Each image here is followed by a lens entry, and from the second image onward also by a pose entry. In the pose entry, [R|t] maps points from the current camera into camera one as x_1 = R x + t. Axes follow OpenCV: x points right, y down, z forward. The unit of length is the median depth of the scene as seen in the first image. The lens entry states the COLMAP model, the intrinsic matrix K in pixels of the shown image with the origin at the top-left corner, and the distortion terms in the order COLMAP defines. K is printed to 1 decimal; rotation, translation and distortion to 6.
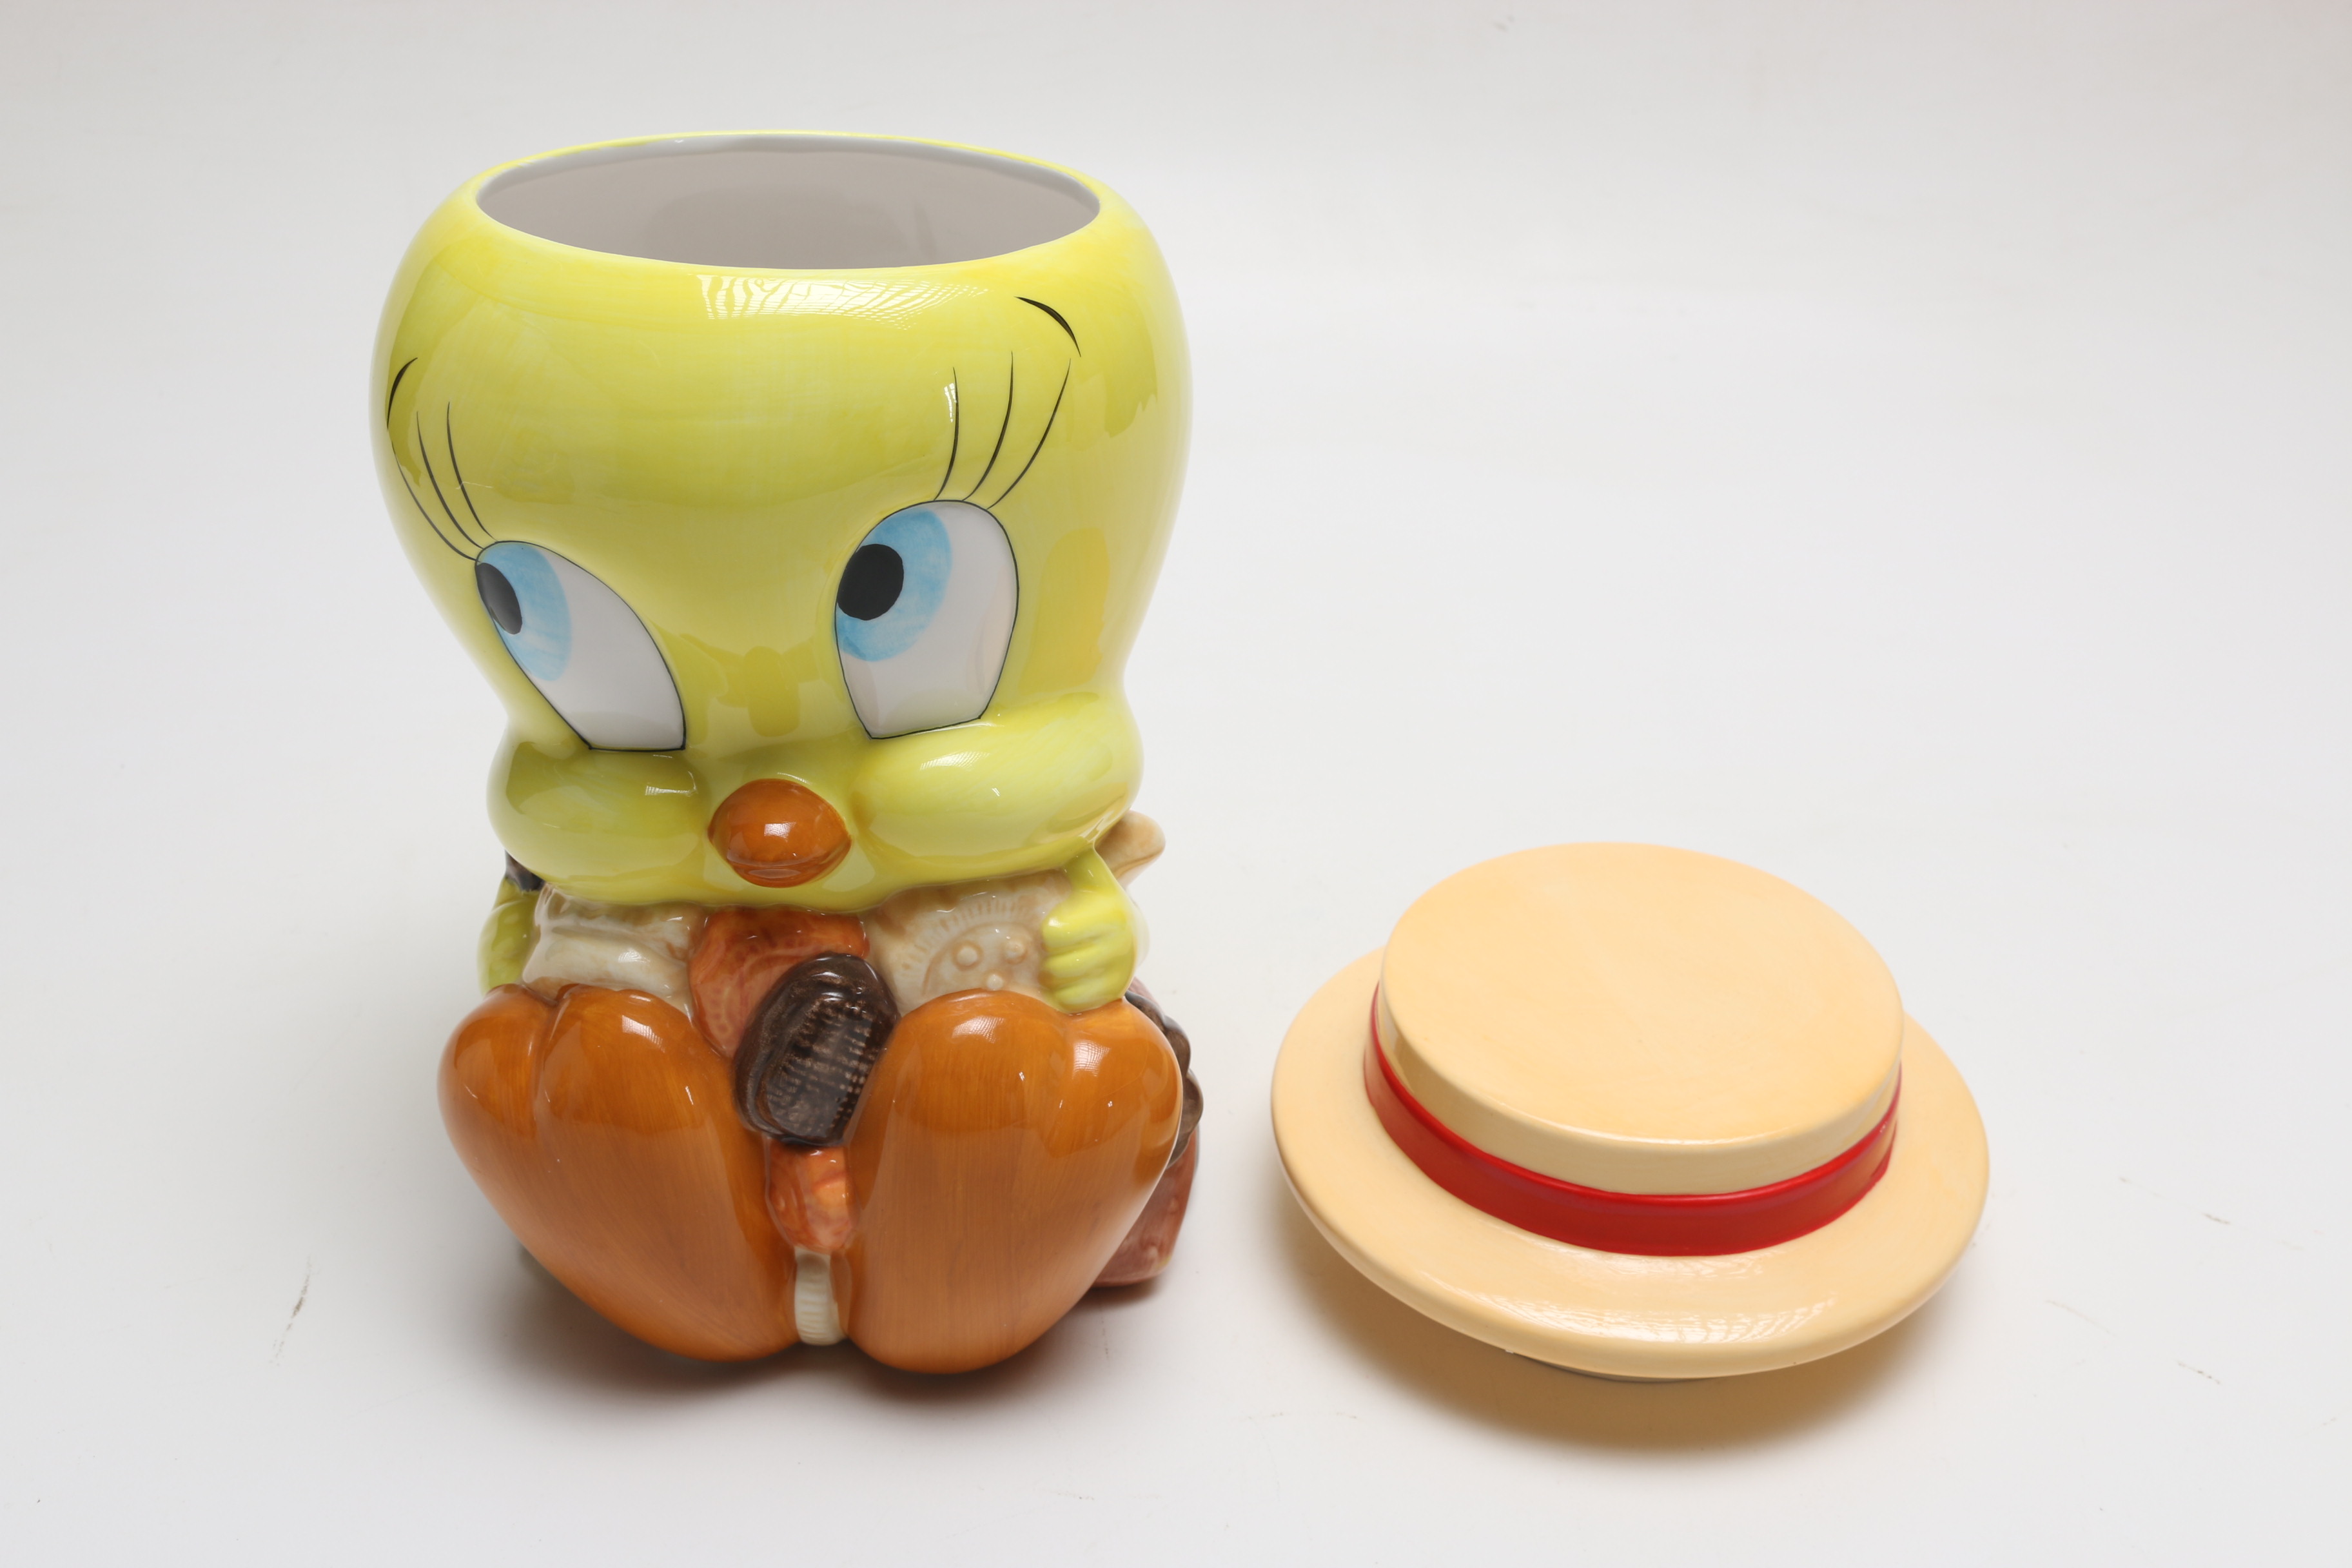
lens RADIAL K [[2695.2, 0, 1170.5], [0, 2695.2, 773.4], [0, 0, 1]] dist [-0.038490, 0.000000]
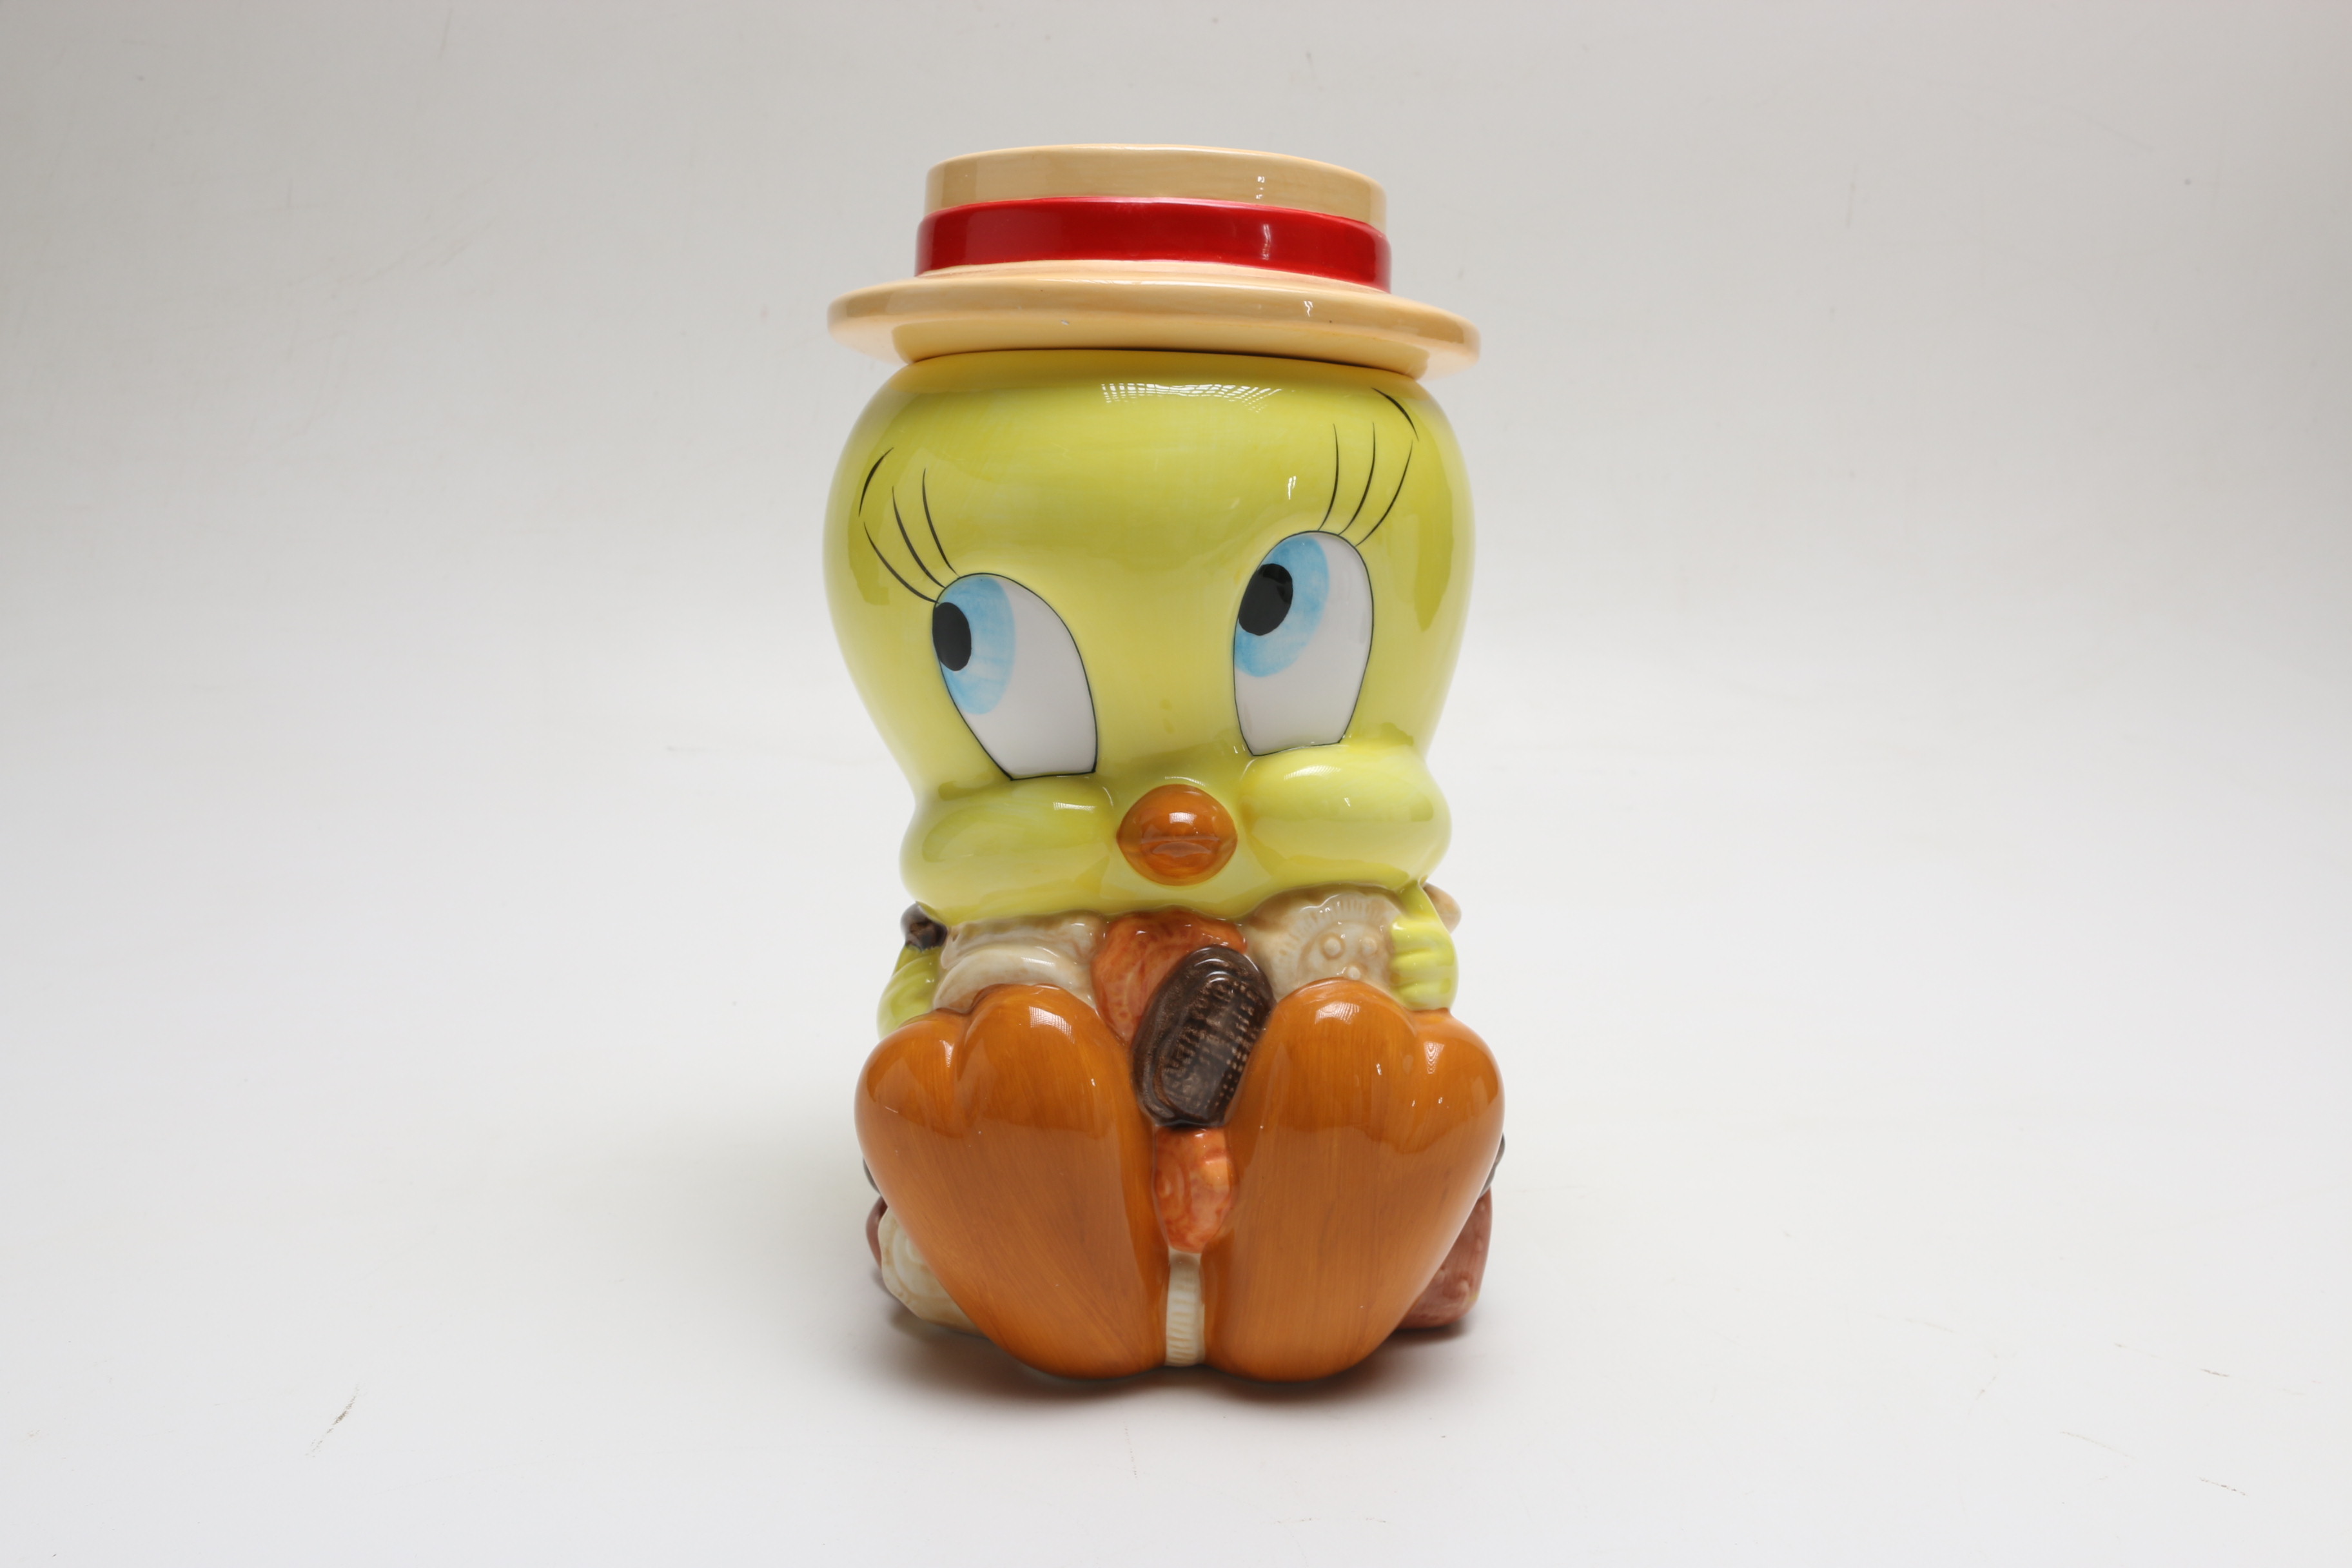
lens RADIAL K [[2296.4, 0, 1180.7], [0, 2296.4, 753.5], [0, 0, 1]] dist [-0.067123, 0.000000]
pose [[0.998833, -0.019363, 0.044249, -0.184938], [0.033039, 0.942169, -0.333505, 0.321646], [-0.035232, 0.334578, 0.941709, 0.032249]]
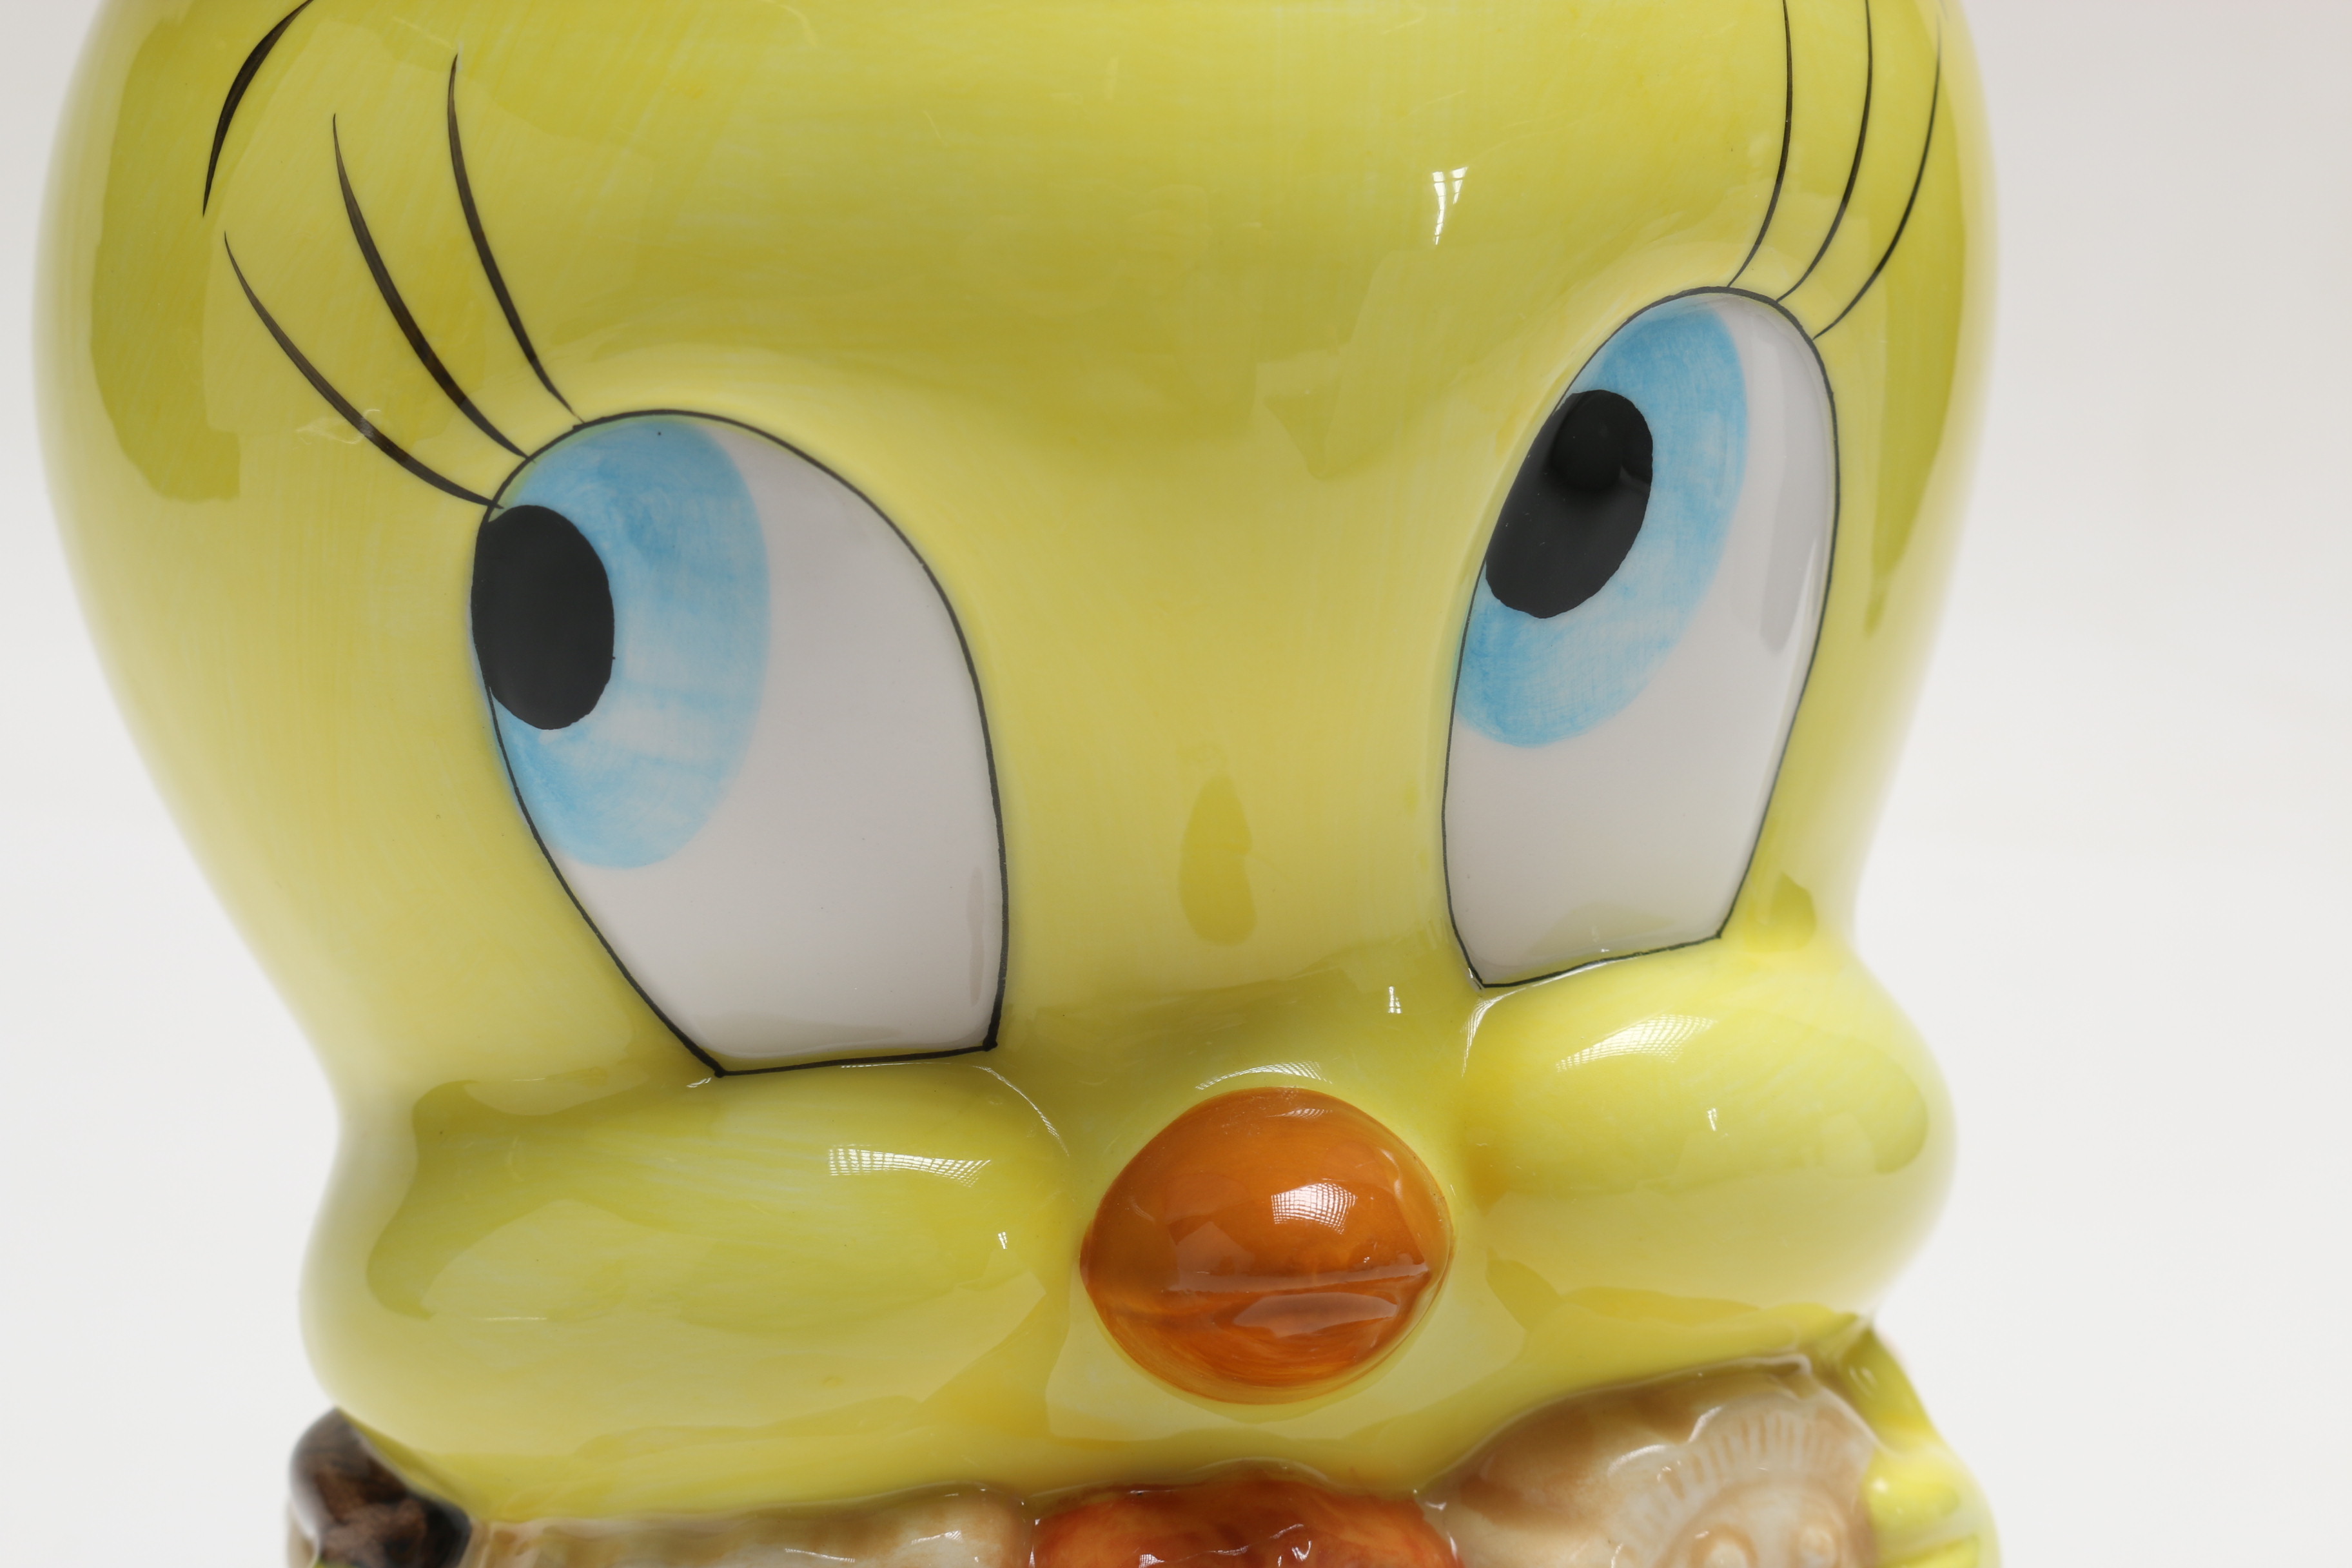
lens RADIAL K [[4014.9, 0, 1190.0], [0, 4014.9, 772.3], [0, 0, 1]] dist [0.036353, 0.000000]
pose [[0.969344, -0.028715, 0.244025, -0.286252], [0.103185, 0.948902, -0.298224, 0.123656], [-0.222992, 0.314262, 0.922775, 0.457246]]
